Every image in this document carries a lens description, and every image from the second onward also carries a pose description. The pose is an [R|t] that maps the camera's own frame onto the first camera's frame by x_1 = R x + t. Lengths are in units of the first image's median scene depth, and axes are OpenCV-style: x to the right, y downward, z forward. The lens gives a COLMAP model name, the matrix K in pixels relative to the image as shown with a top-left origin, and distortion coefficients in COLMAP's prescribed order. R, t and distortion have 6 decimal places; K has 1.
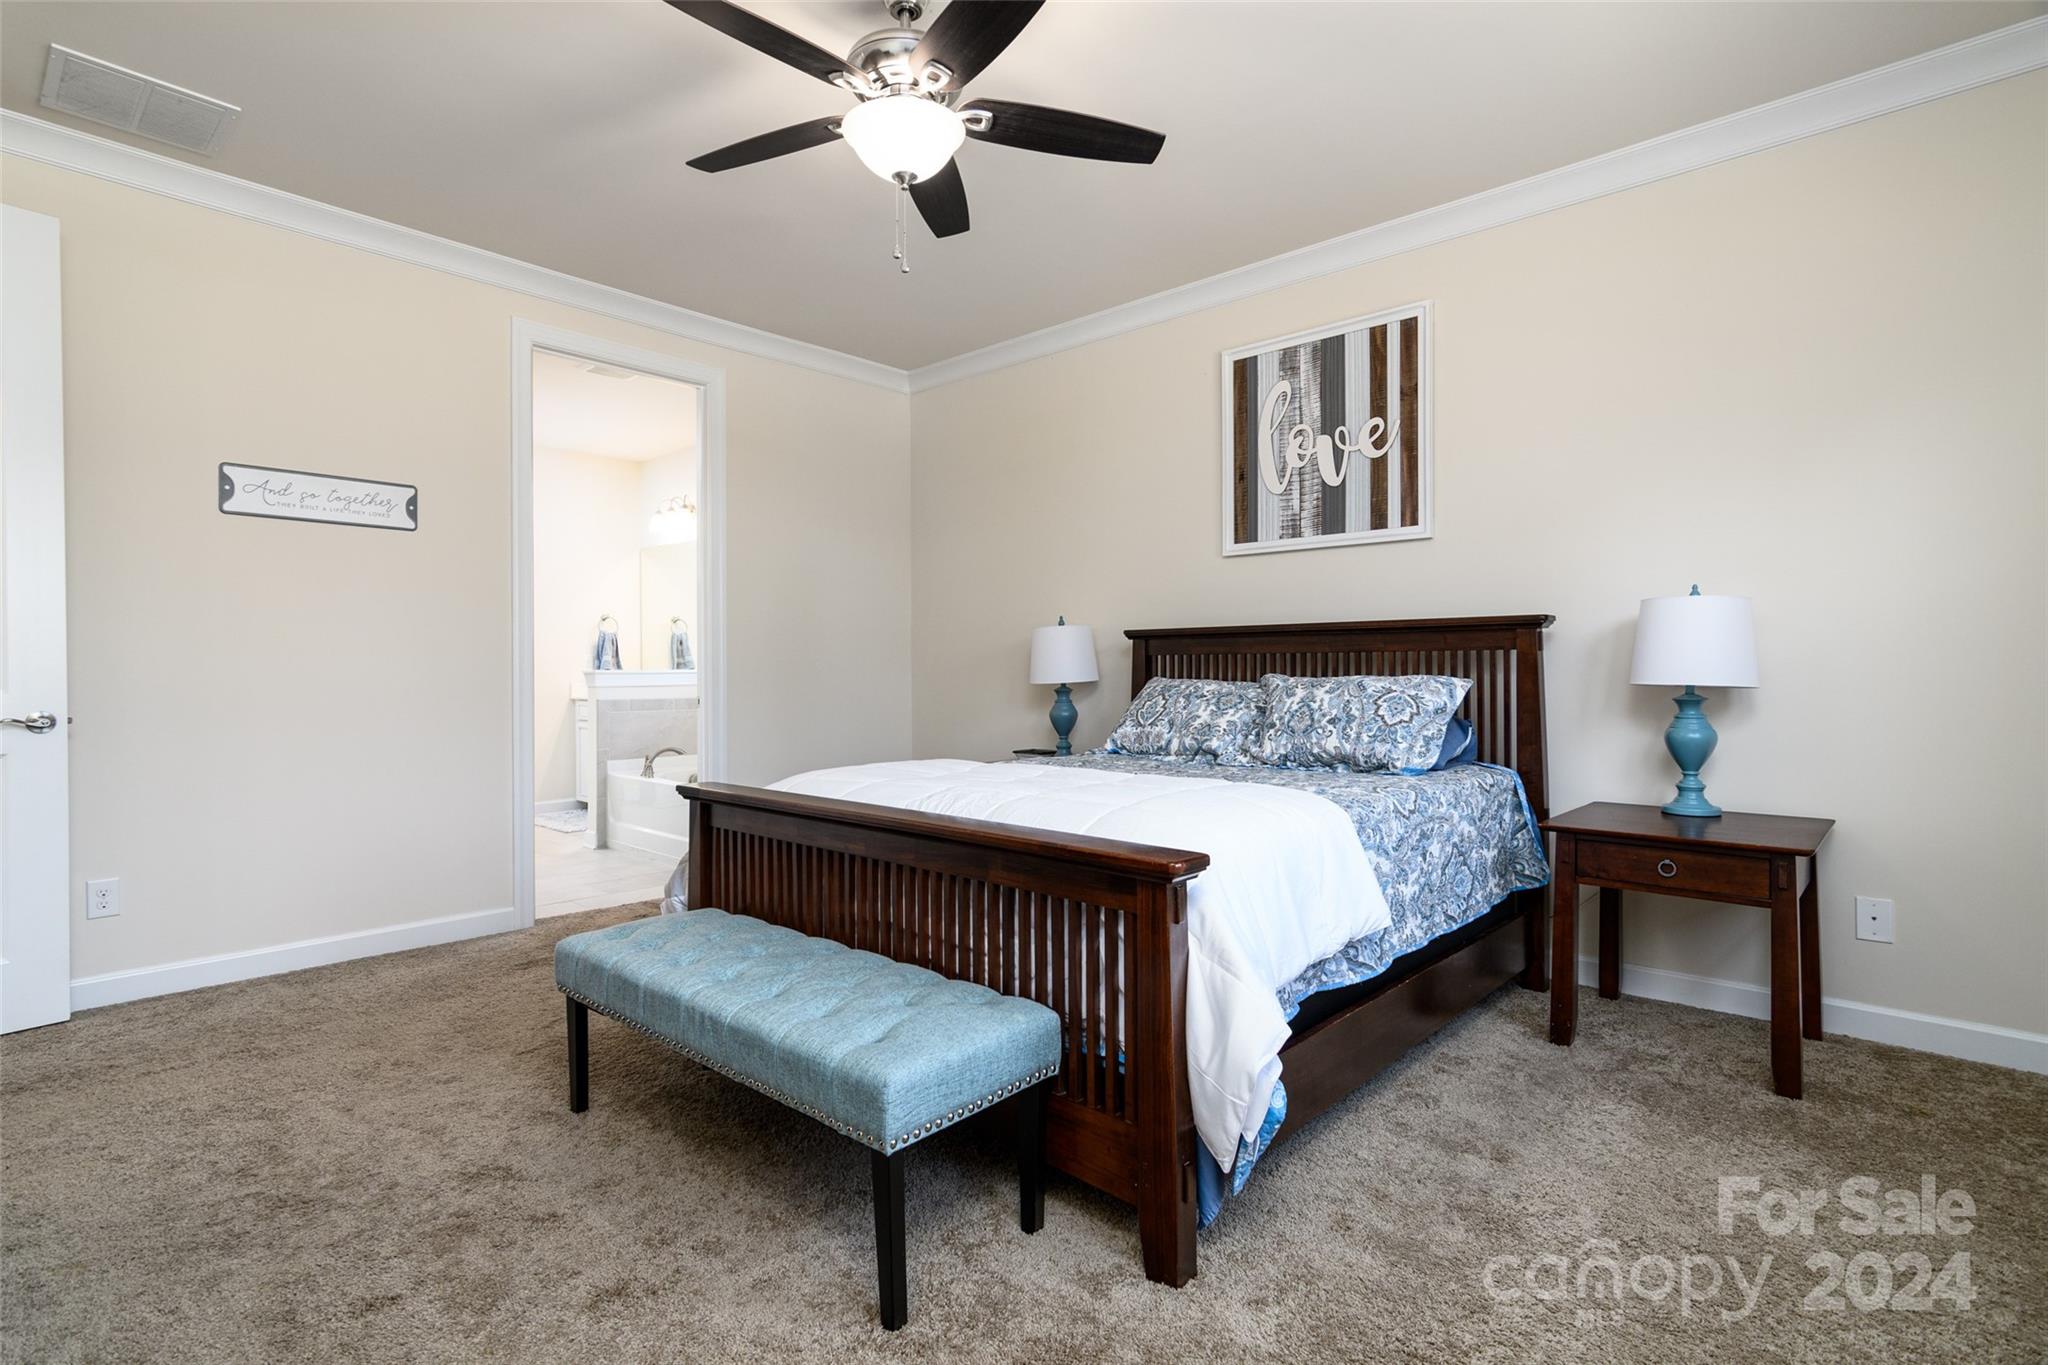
lens RADIAL K [[983.2, 0, 1017.9], [0, 983.2, 672.8], [0, 0, 1]] dist [-0.004299, 0.002428]
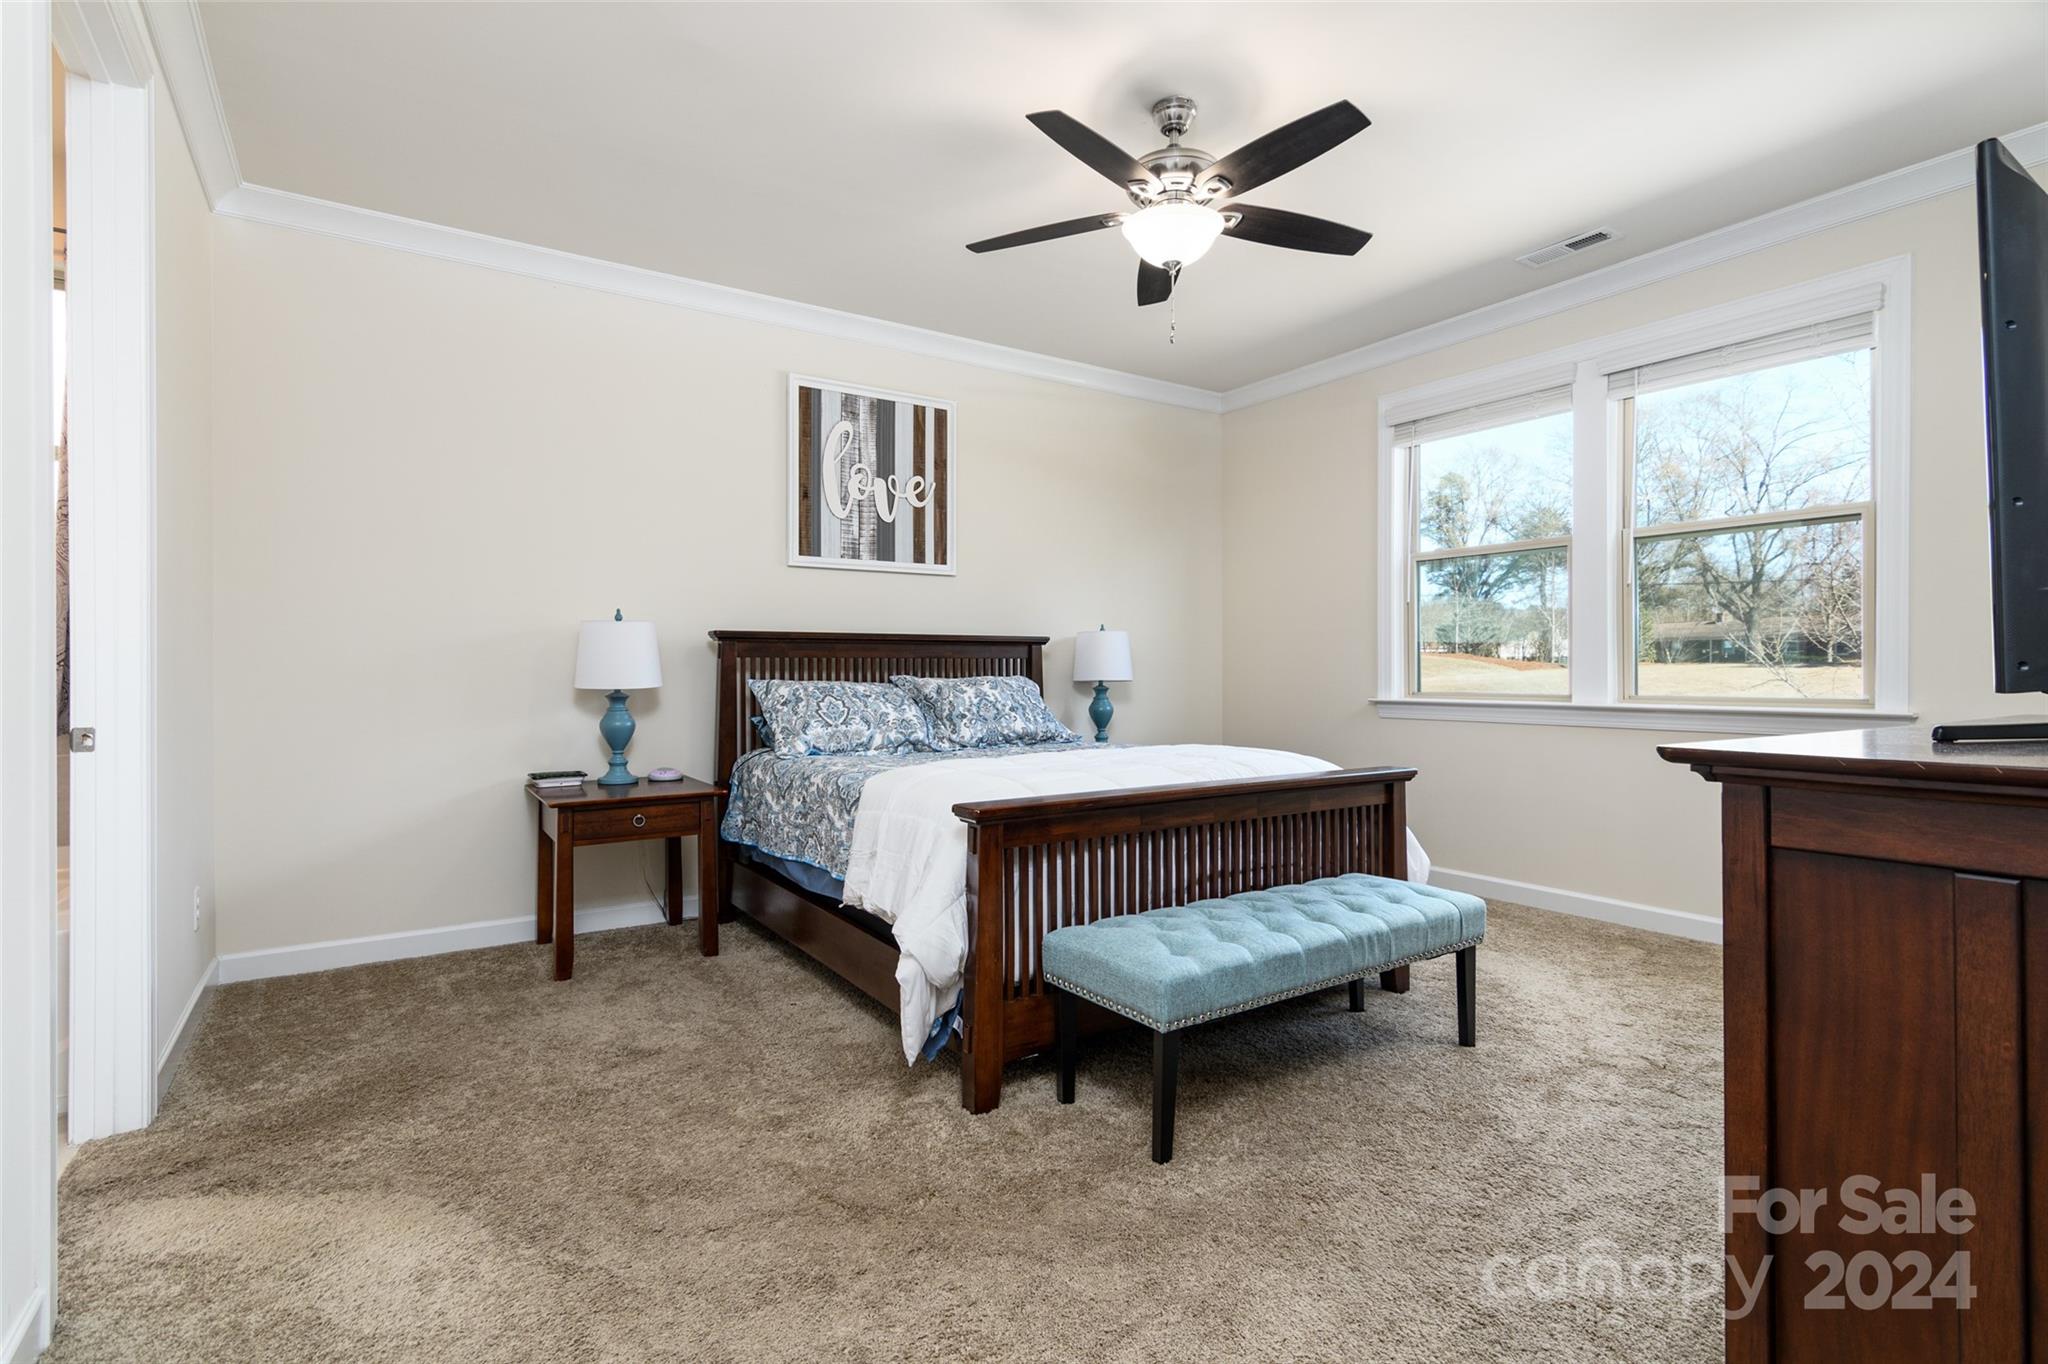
lens RADIAL K [[983.2, 0, 1008.6], [0, 983.2, 696.2], [0, 0, 1]] dist [-0.004299, 0.002428]
pose [[0.241674, -0.033748, 0.969770, -0.845342], [0.000126, 0.999396, 0.034747, -0.014889], [-0.970357, -0.008276, 0.241533, 0.553516]]
